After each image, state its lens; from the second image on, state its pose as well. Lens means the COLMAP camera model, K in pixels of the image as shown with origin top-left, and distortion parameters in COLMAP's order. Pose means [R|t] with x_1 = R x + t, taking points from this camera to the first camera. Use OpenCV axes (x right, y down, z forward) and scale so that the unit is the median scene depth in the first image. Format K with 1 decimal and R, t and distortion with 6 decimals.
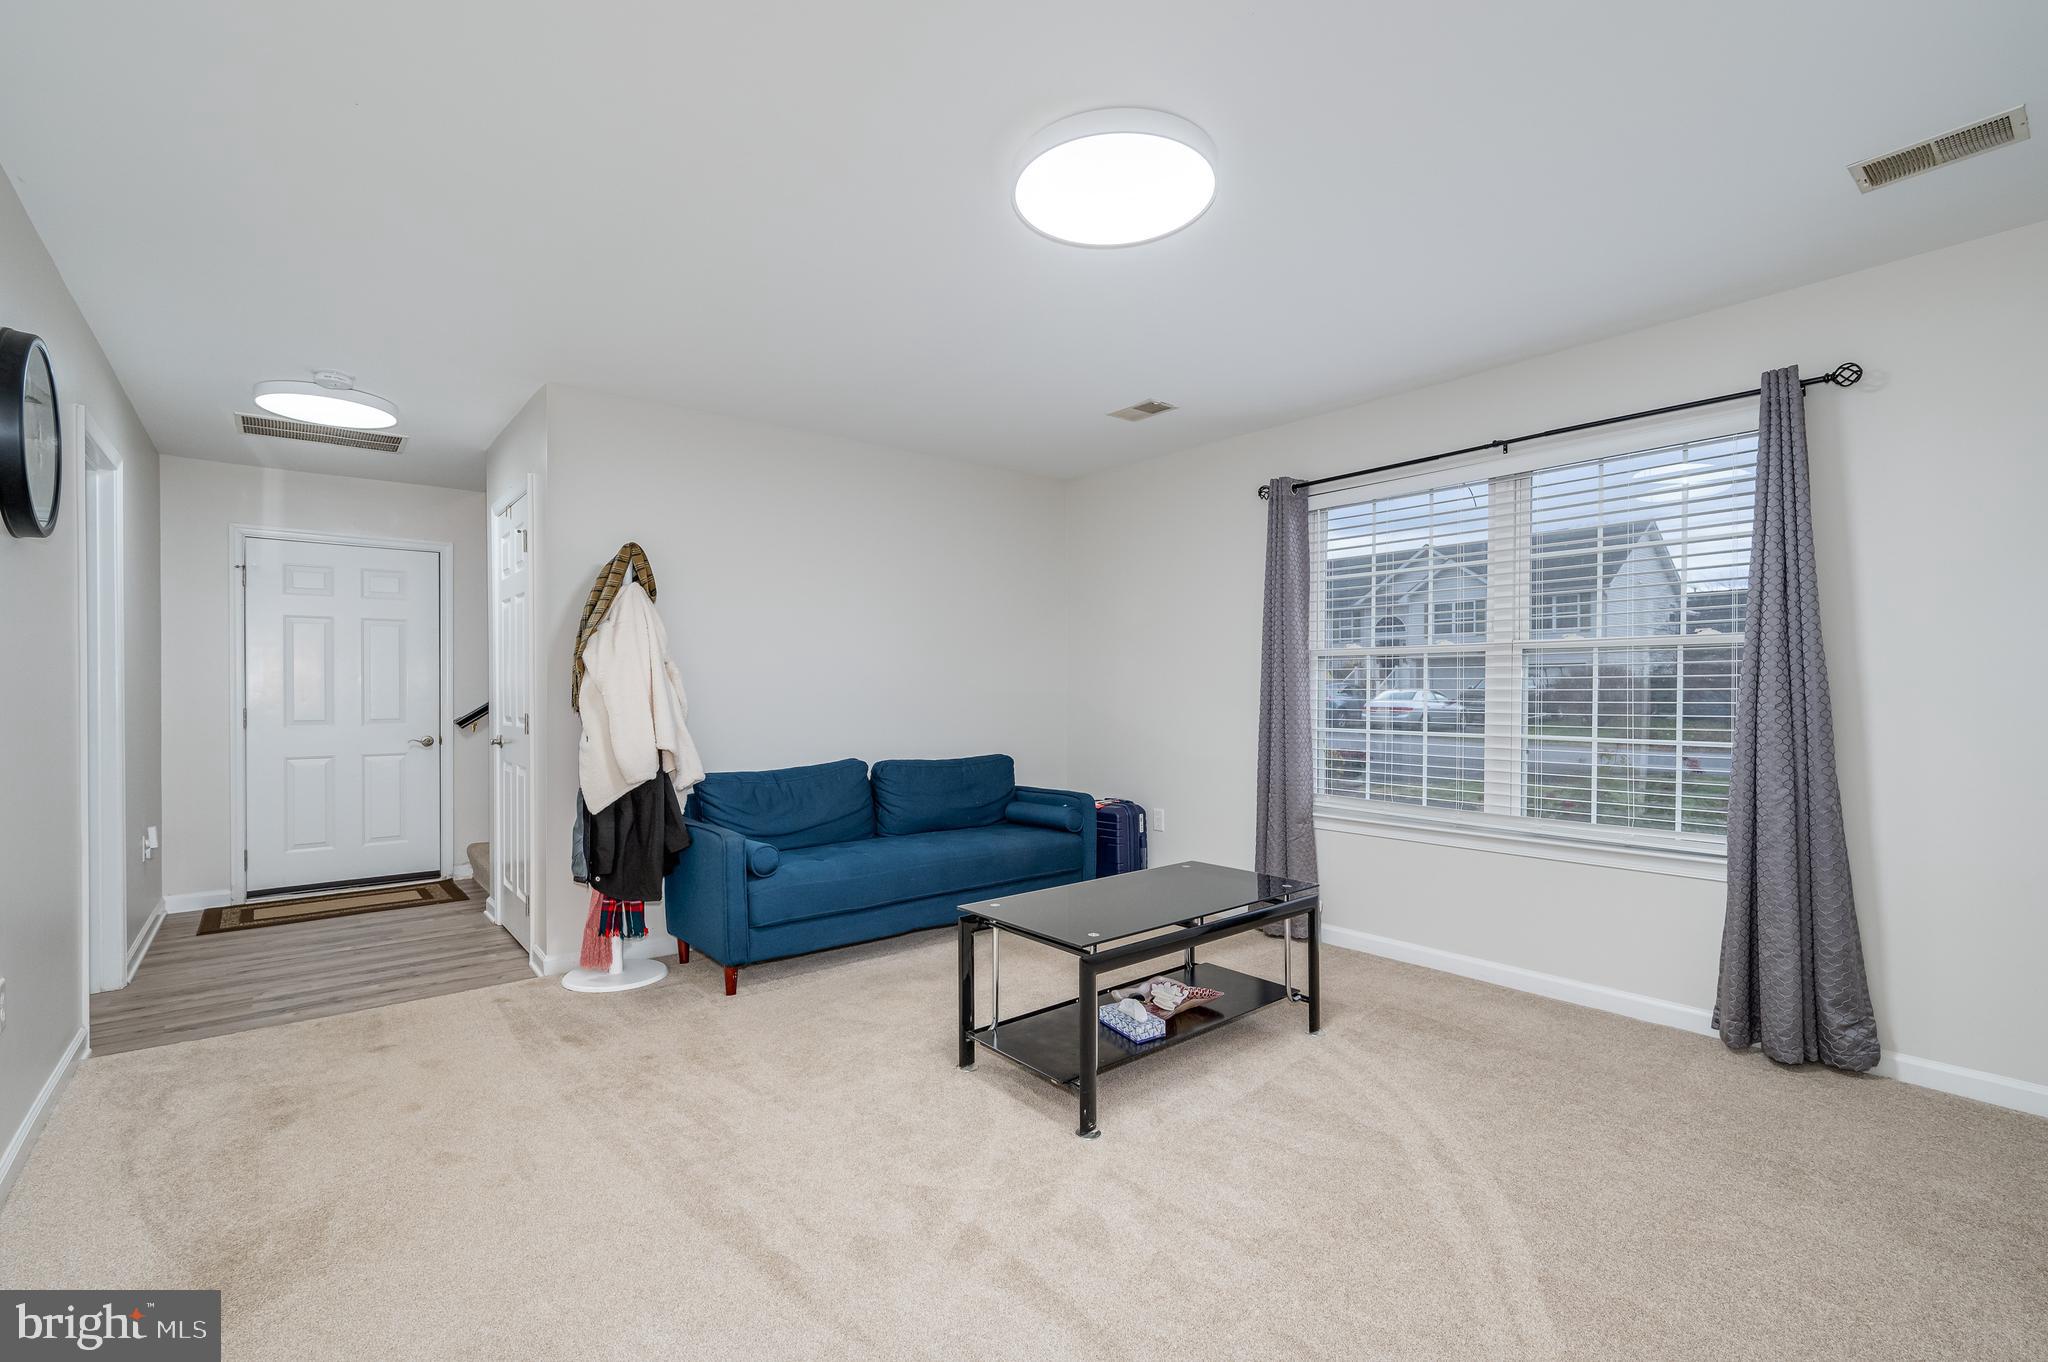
lens RADIAL K [[908.5, 0, 1080.2], [0, 908.5, 672.9], [0, 0, 1]] dist [0.000777, -0.000049]
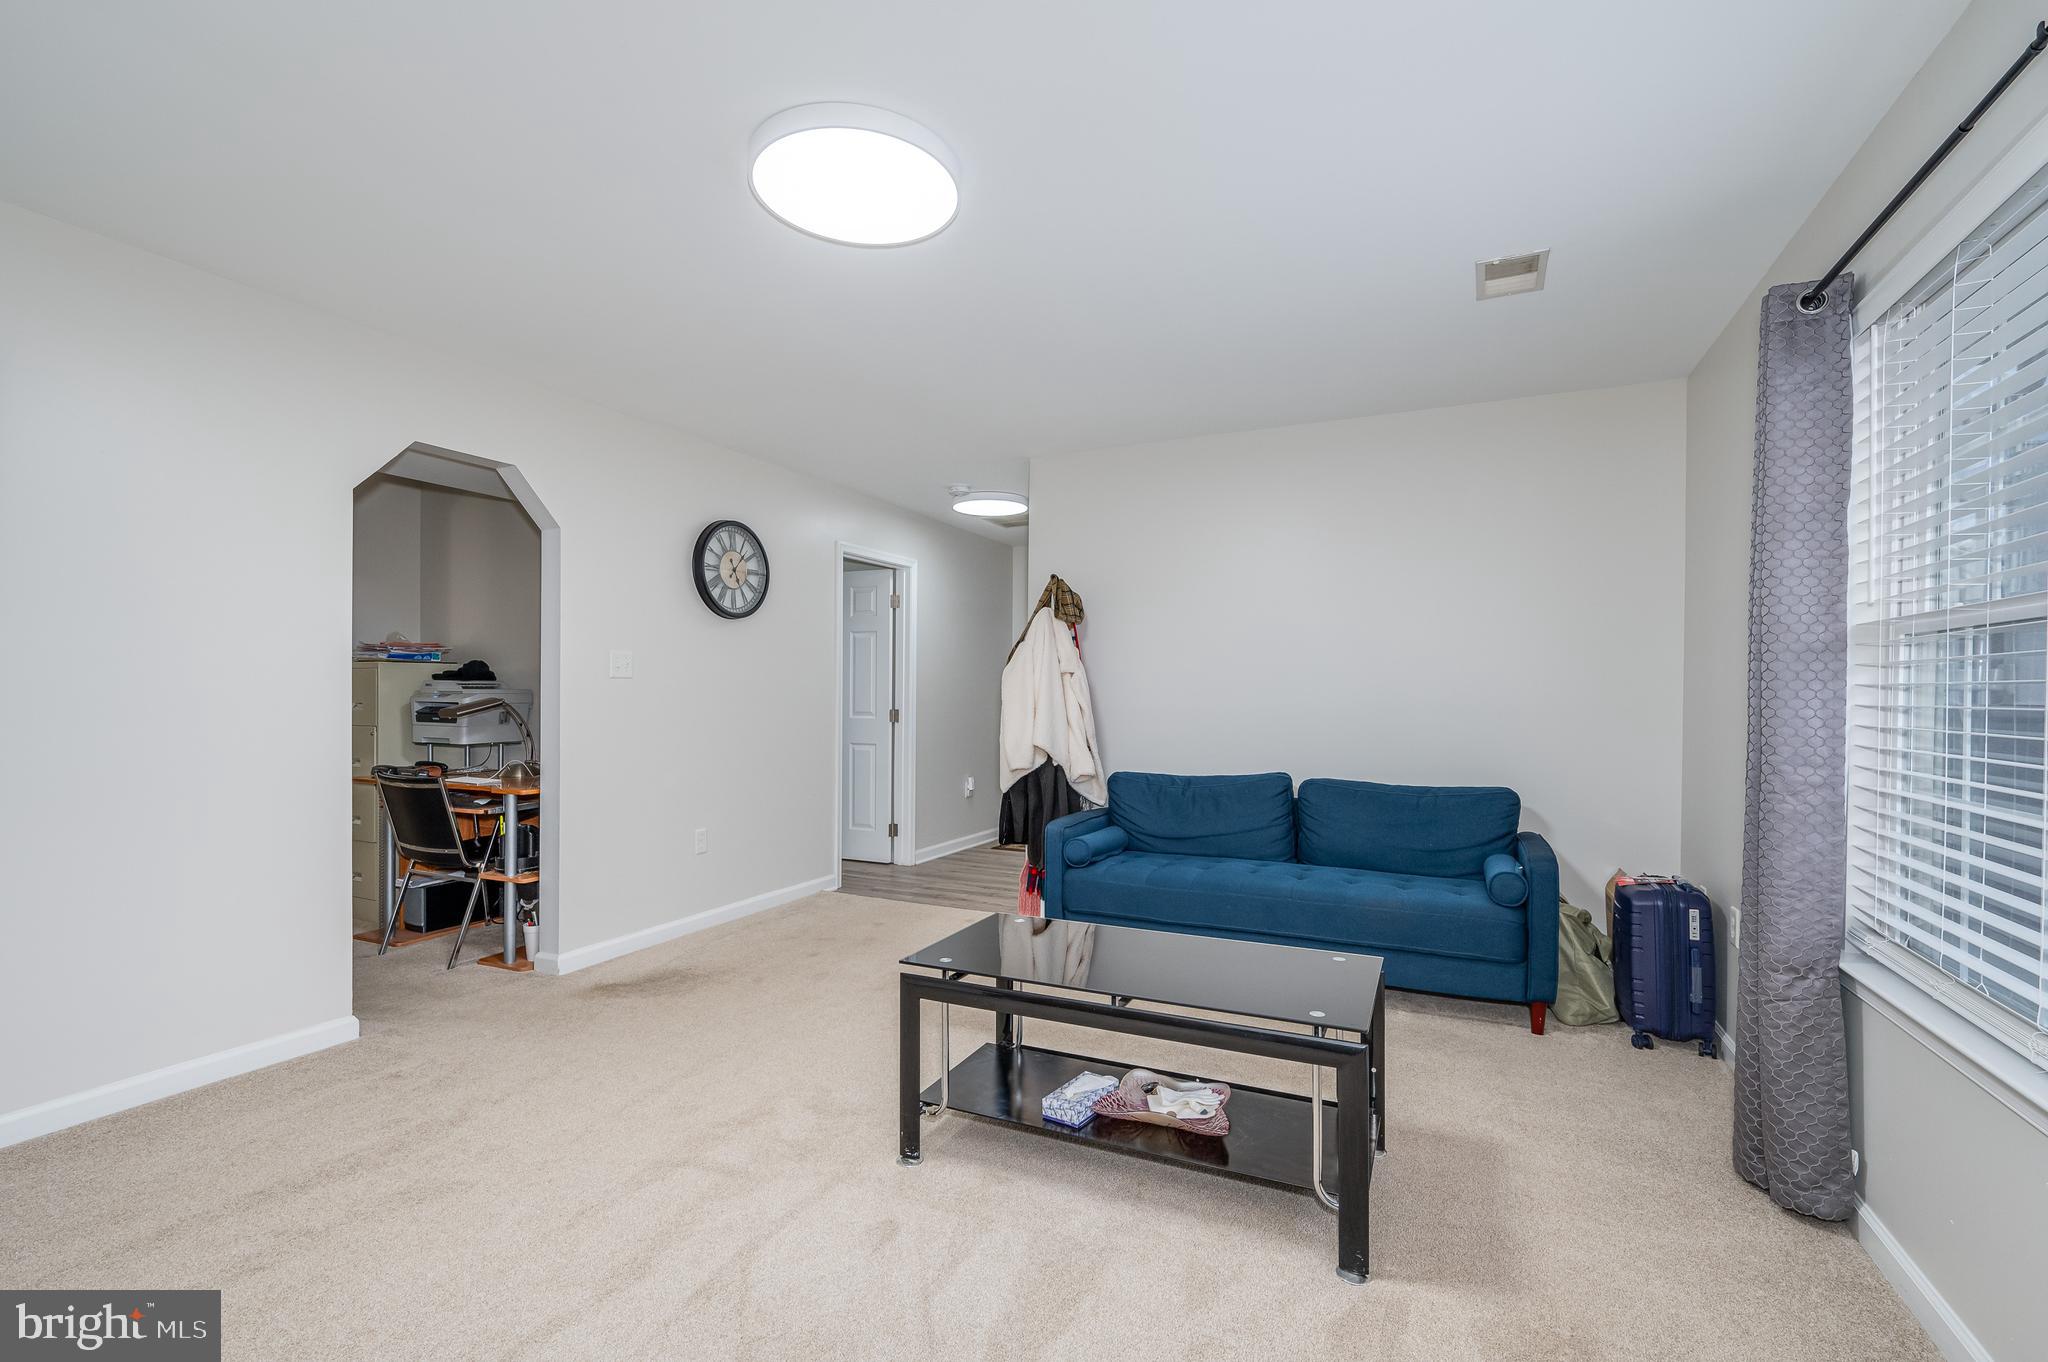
lens RADIAL K [[913.2, 0, 1021.9], [0, 913.2, 693.8], [0, 0, 1]] dist [-0.000132, 0.000028]
pose [[0.392102, 0.001316, -0.919921, 0.577907], [0.011414, 0.999915, 0.006296, 0.004474], [0.919851, -0.012968, 0.392053, 0.447812]]
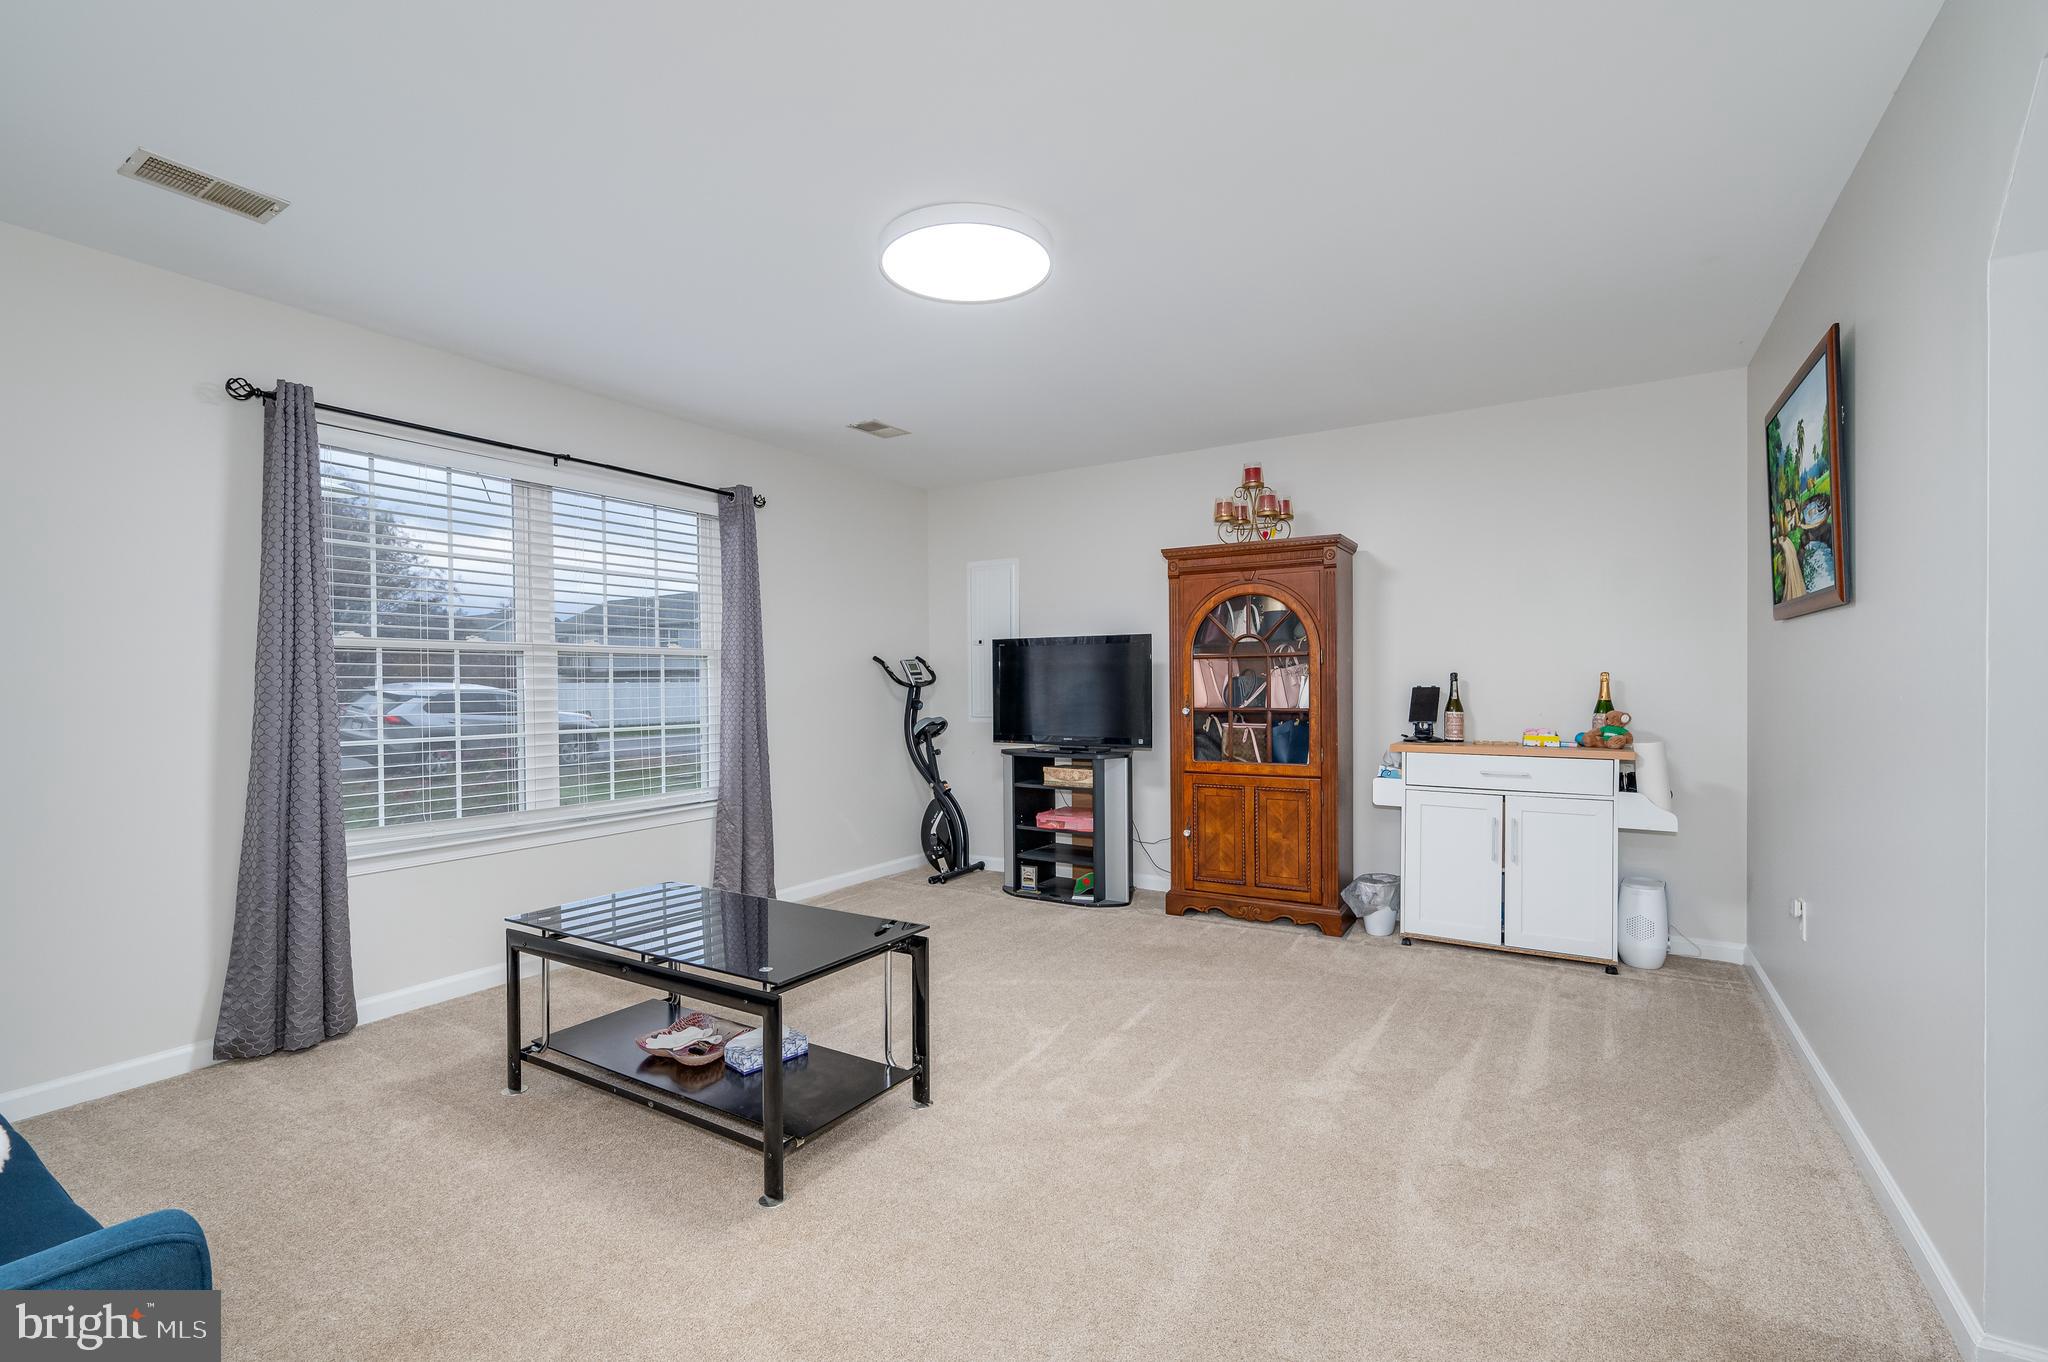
lens RADIAL K [[913.2, 0, 1021.9], [0, 913.2, 693.8], [0, 0, 1]] dist [-0.000132, 0.000028]
pose [[-0.299368, -0.003944, 0.954130, -0.658600], [-0.009240, 0.999957, 0.001234, 0.016310], [-0.954093, -0.008447, -0.299391, 0.739710]]
